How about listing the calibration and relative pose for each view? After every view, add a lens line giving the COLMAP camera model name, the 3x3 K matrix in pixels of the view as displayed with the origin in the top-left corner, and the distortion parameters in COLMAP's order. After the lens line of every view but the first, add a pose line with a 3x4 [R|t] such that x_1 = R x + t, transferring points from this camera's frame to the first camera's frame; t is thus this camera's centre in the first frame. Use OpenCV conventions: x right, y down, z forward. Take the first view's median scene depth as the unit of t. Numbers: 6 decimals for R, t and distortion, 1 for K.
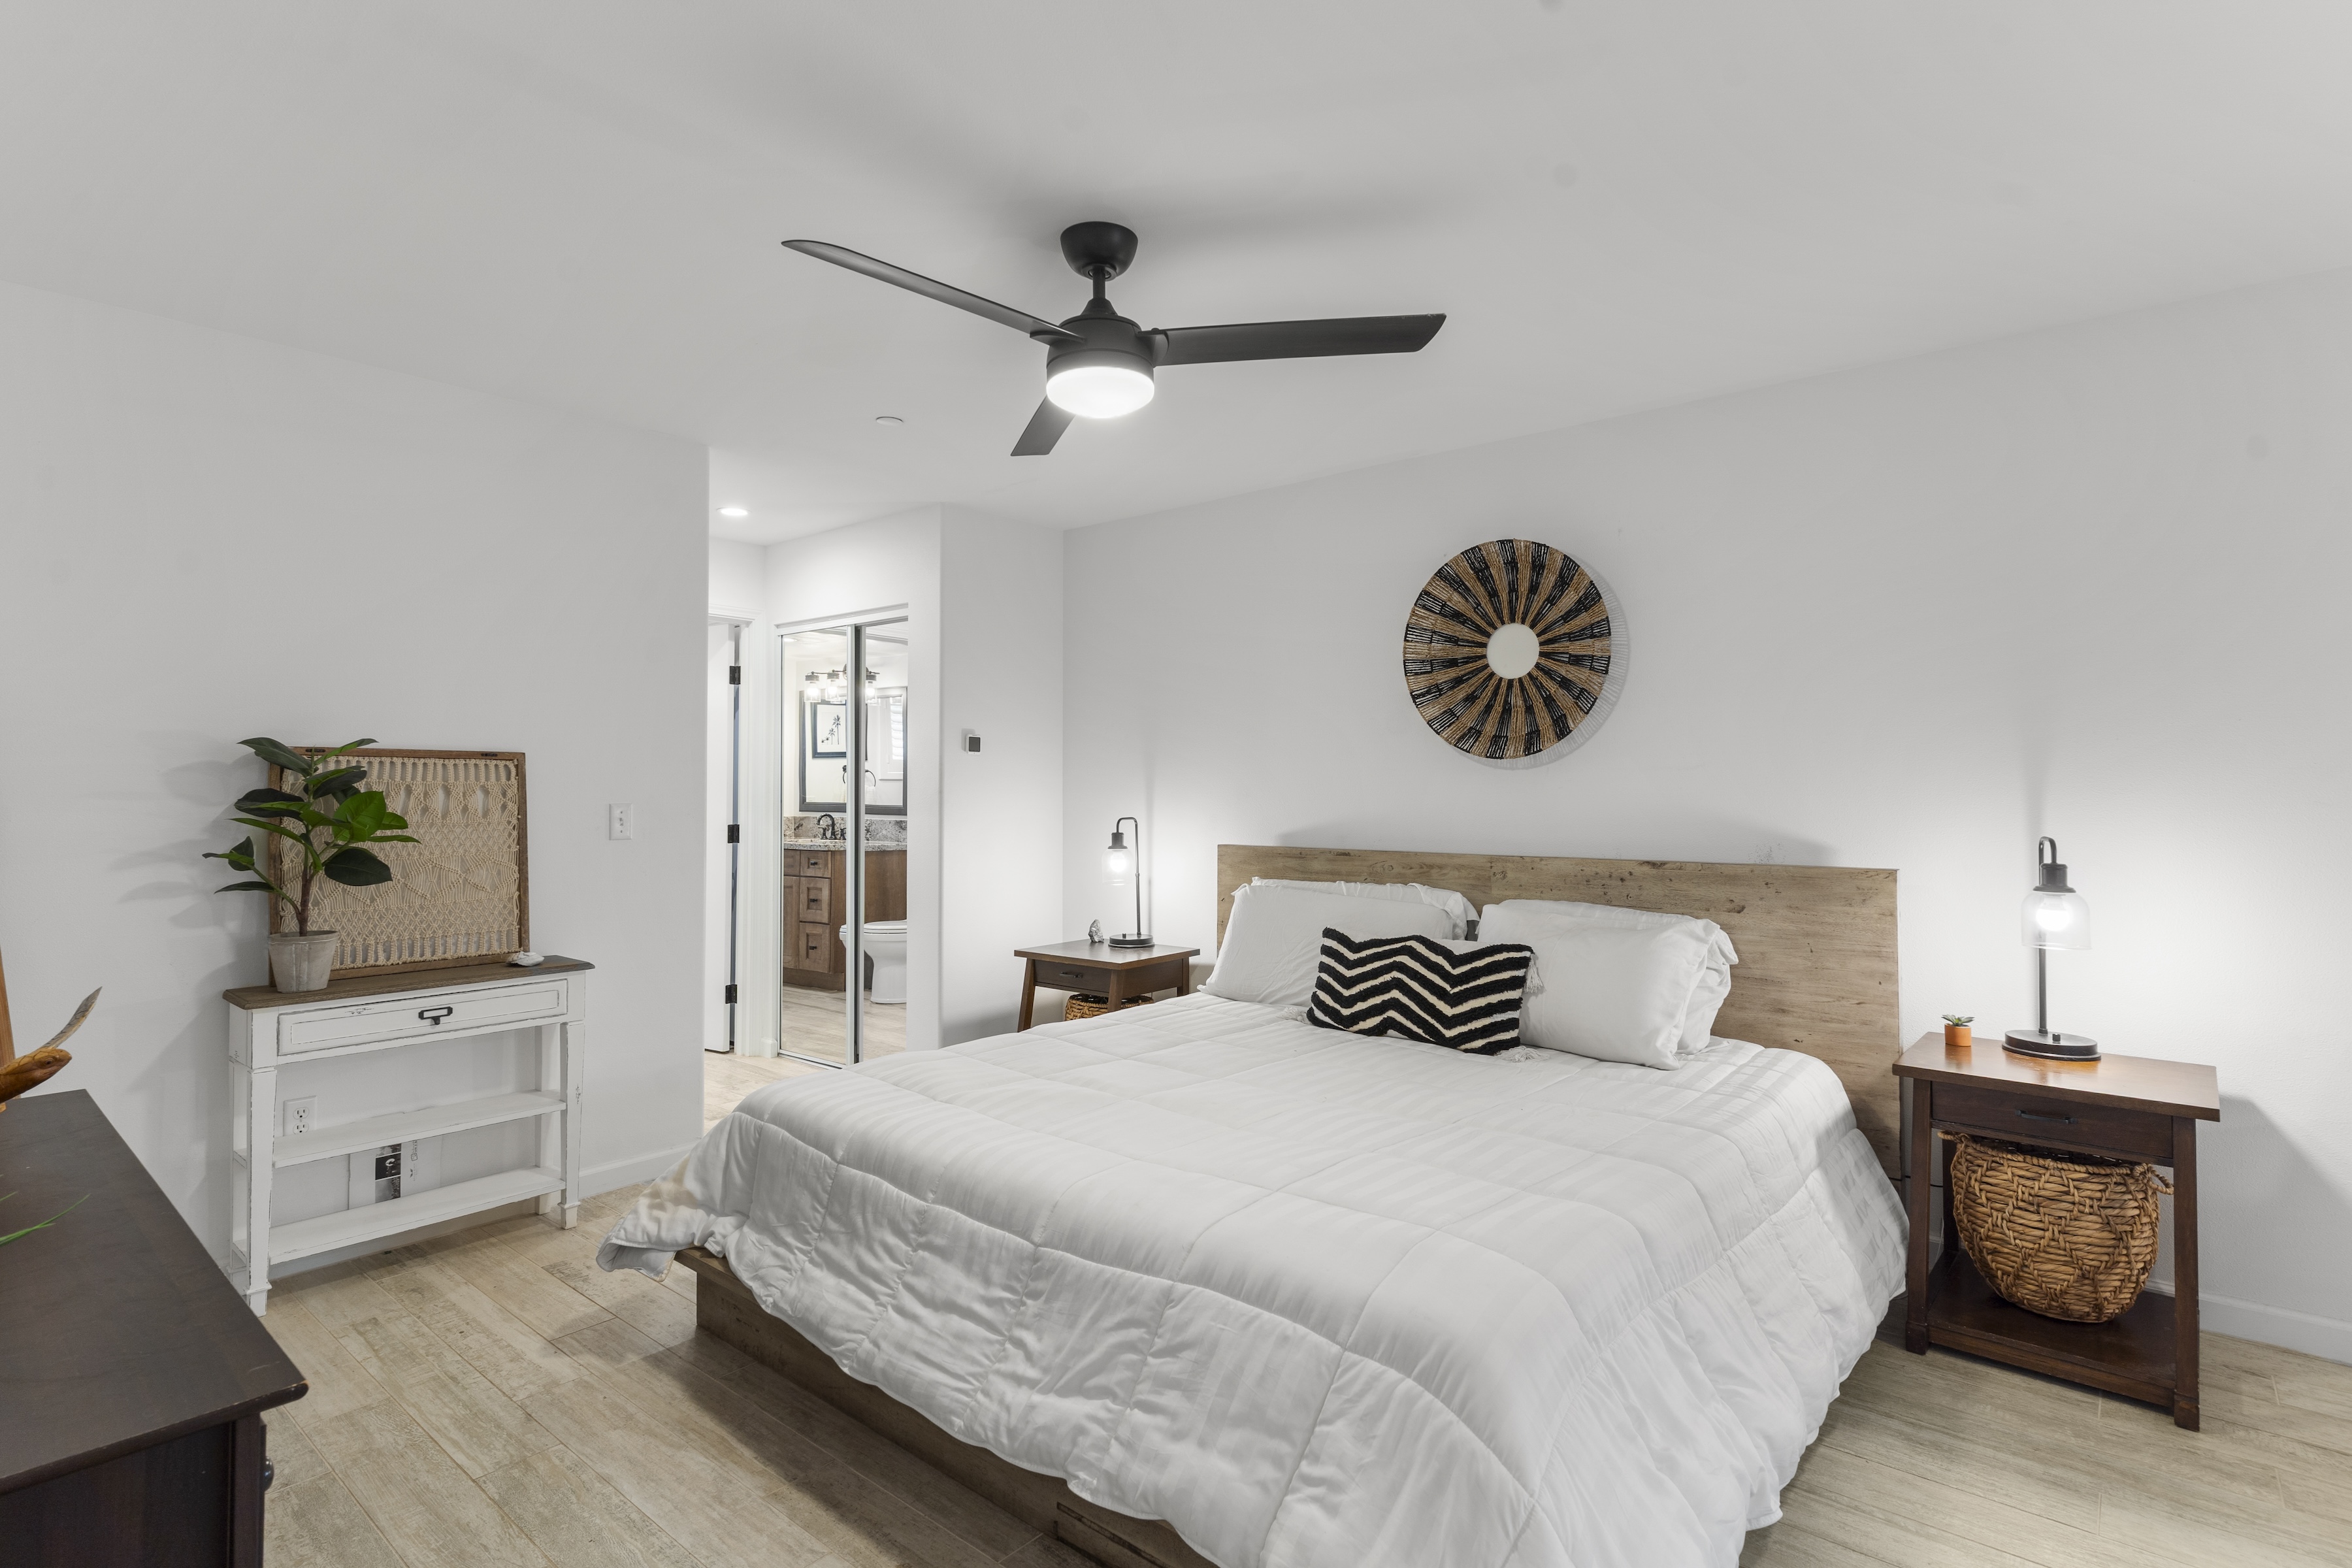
lens RADIAL K [[1129.1, 0, 1184.7], [0, 1129.1, 765.0], [0, 0, 1]] dist [0.002991, -0.000731]
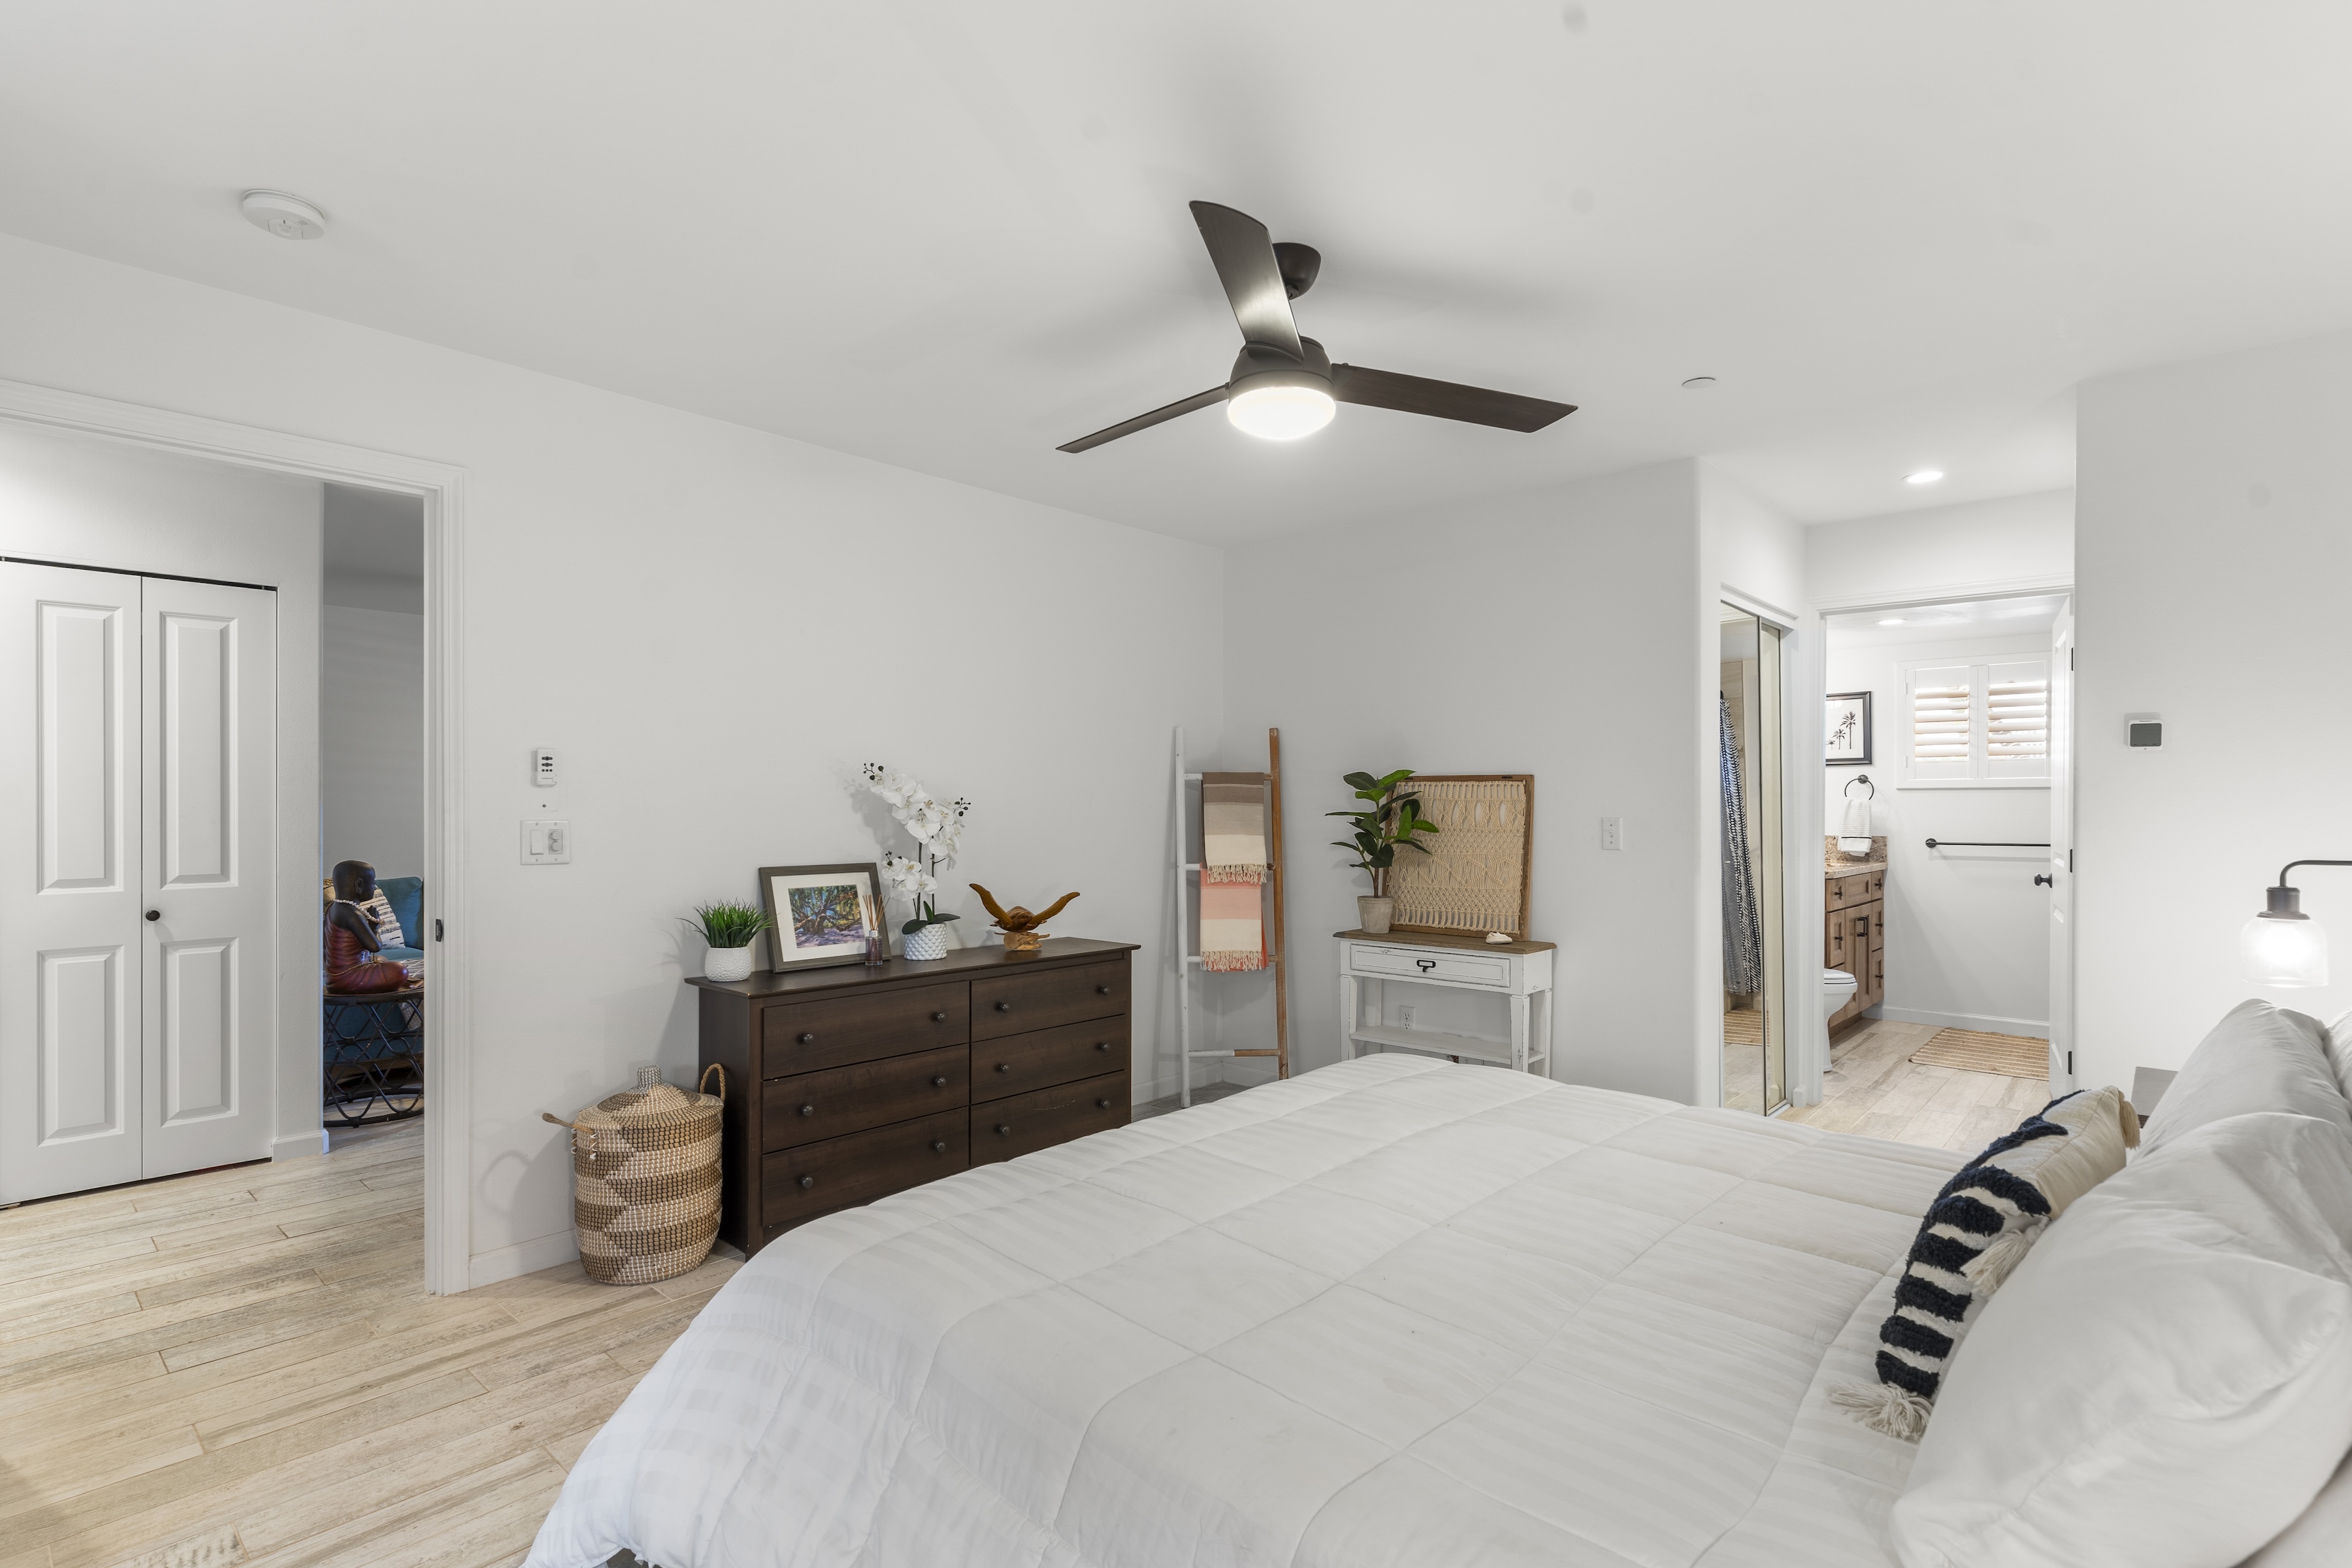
lens RADIAL K [[1129.1, 0, 1185.9], [0, 1129.1, 806.0], [0, 0, 1]] dist [0.002991, -0.000731]
pose [[-0.040121, 0.001563, -0.999194, 0.685833], [0.019508, 0.999809, 0.000780, 0.015702], [0.999004, -0.019461, -0.040144, 0.697308]]
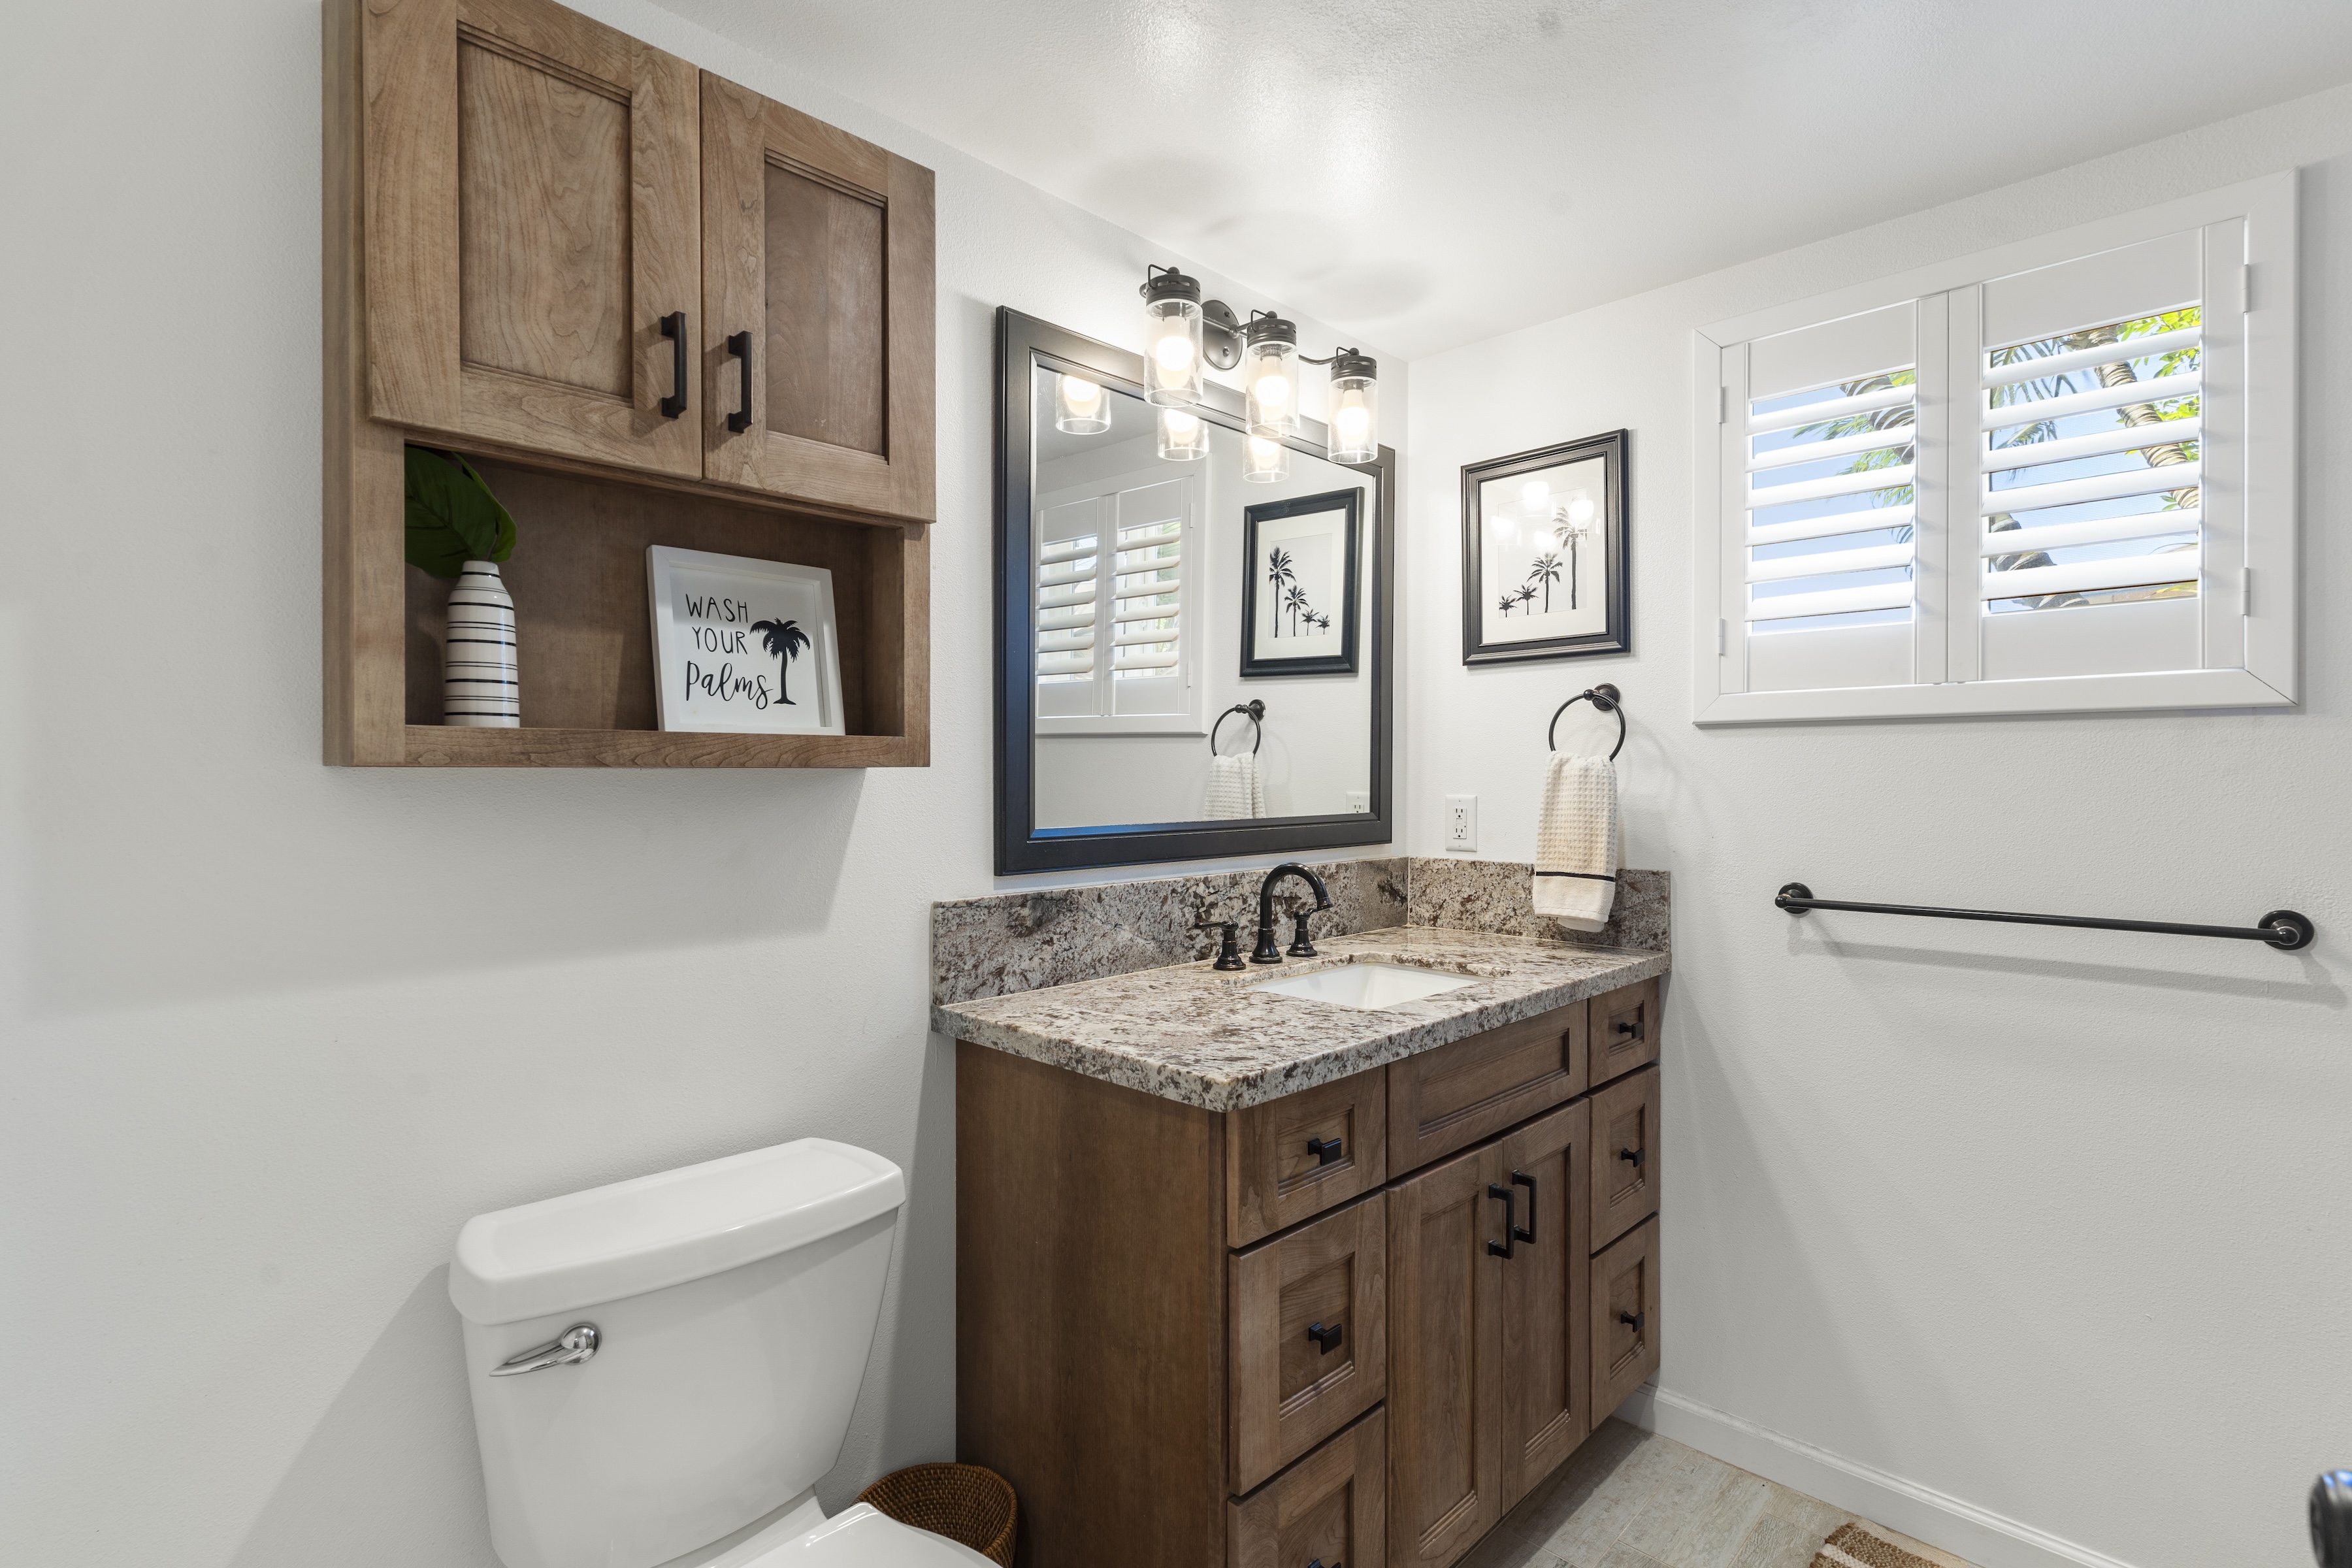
lens RADIAL K [[1129.1, 0, 1162.5], [0, 1129.1, 792.8], [0, 0, 1]] dist [0.002991, -0.000731]
pose [[-0.054873, -0.001029, -0.998493, -0.707154], [0.015768, 0.999874, -0.001897, 0.046690], [0.998369, -0.015848, -0.054850, 1.606799]]
